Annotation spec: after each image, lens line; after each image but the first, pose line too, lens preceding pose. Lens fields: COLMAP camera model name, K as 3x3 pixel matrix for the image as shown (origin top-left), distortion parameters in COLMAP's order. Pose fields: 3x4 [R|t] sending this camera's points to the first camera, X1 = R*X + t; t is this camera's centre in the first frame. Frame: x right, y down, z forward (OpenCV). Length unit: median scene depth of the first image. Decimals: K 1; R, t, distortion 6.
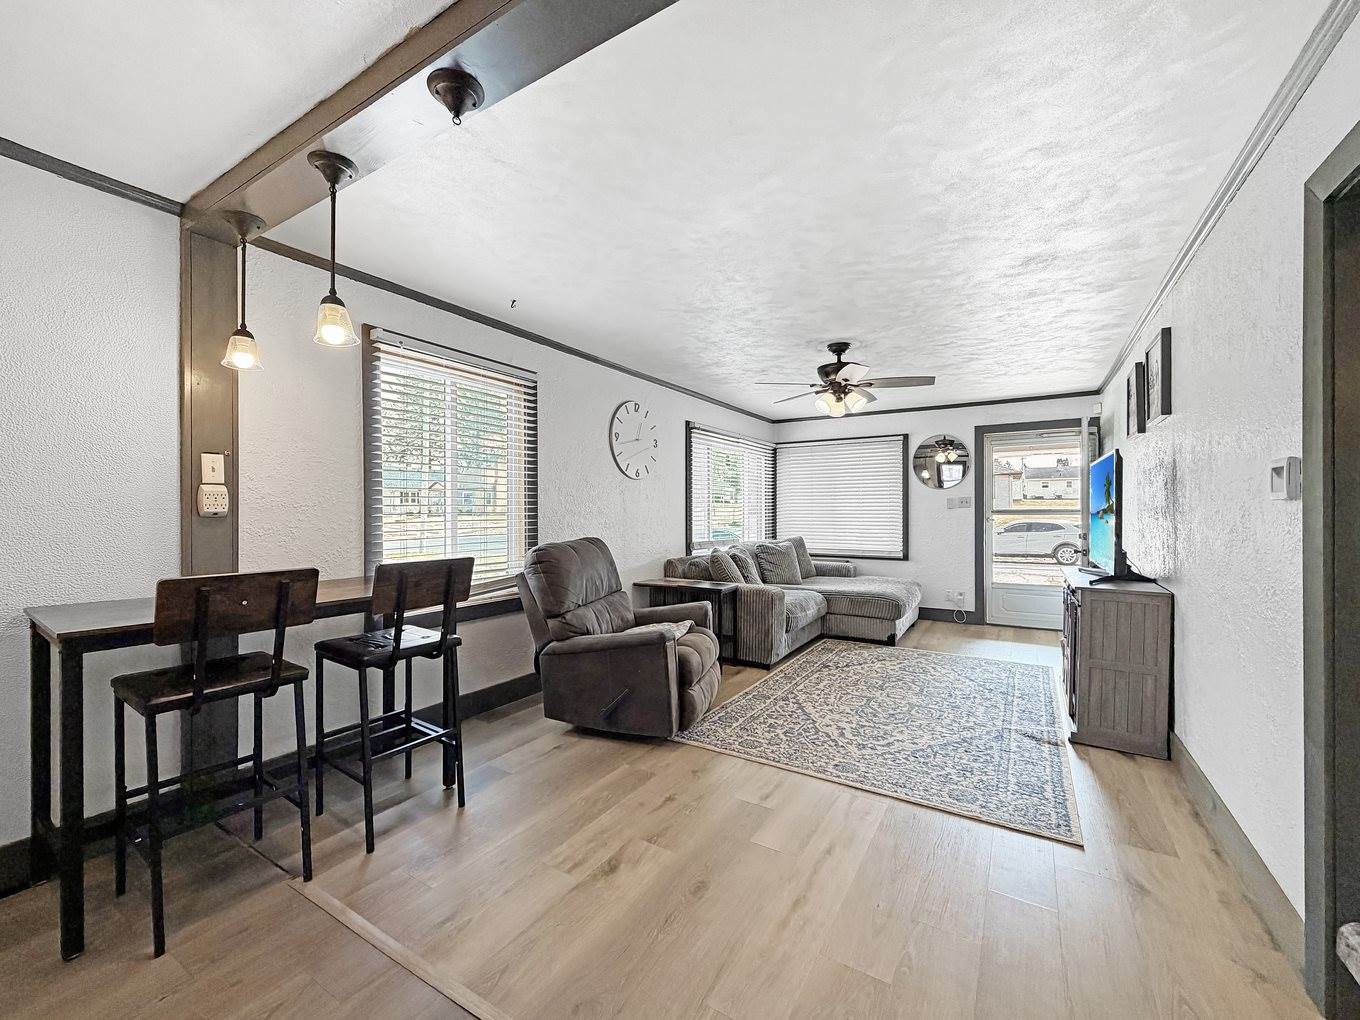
lens RADIAL K [[557.4, 0, 680.0], [0, 557.4, 510.0], [0, 0, 1]] dist [0.000195, 0.000249]
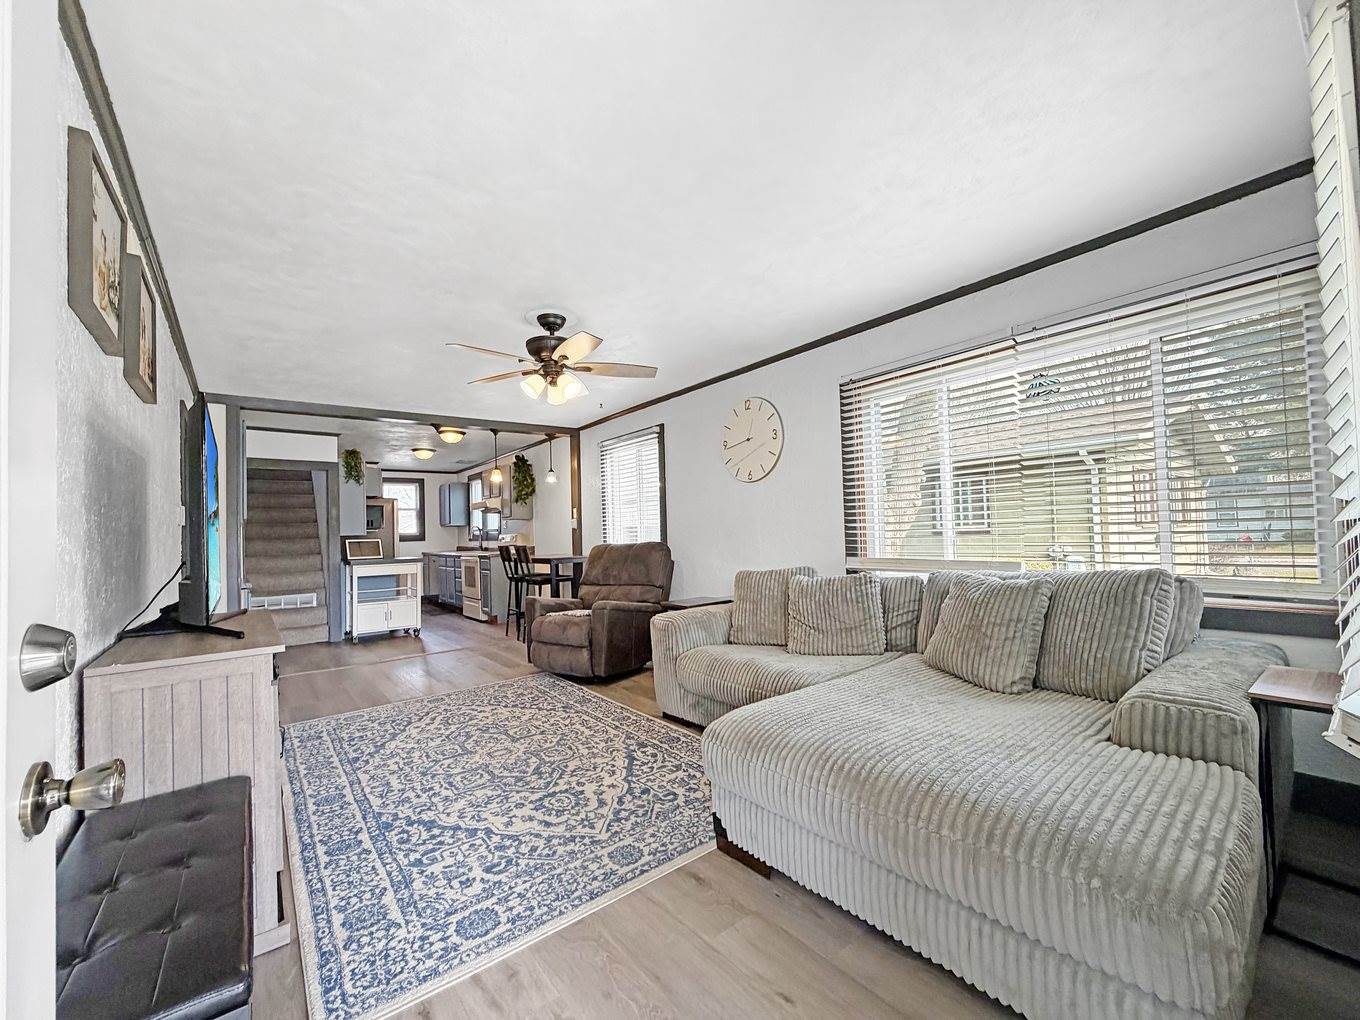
lens RADIAL K [[547.5, 0, 680.6], [0, 547.5, 521.5], [0, 0, 1]] dist [-0.001359, -0.000334]
pose [[-0.341787, -0.011110, -0.939712, 1.093315], [0.033637, 0.999145, -0.024047, 0.037448], [0.939175, -0.039828, -0.341121, 1.610605]]
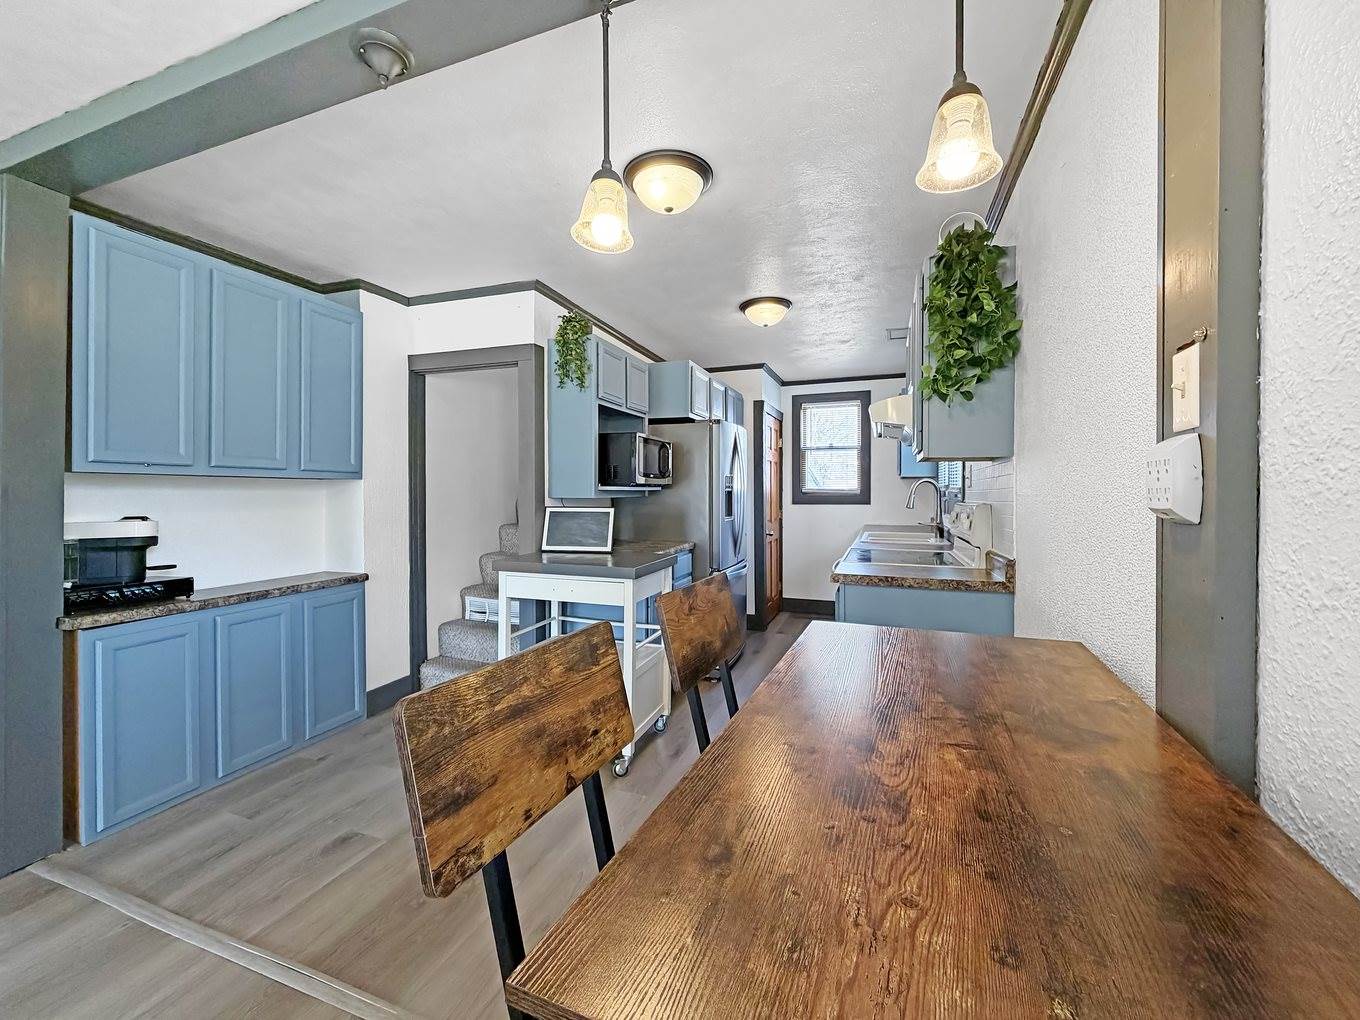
lens RADIAL K [[544.7, 0, 682.0], [0, 544.7, 494.9], [0, 0, 1]] dist [-0.000938, -0.000047]
pose [[-0.980211, -0.000477, -0.197955, -0.291546], [-0.001128, 0.999994, 0.003176, -0.005478], [0.197953, 0.003336, -0.980206, 0.812438]]
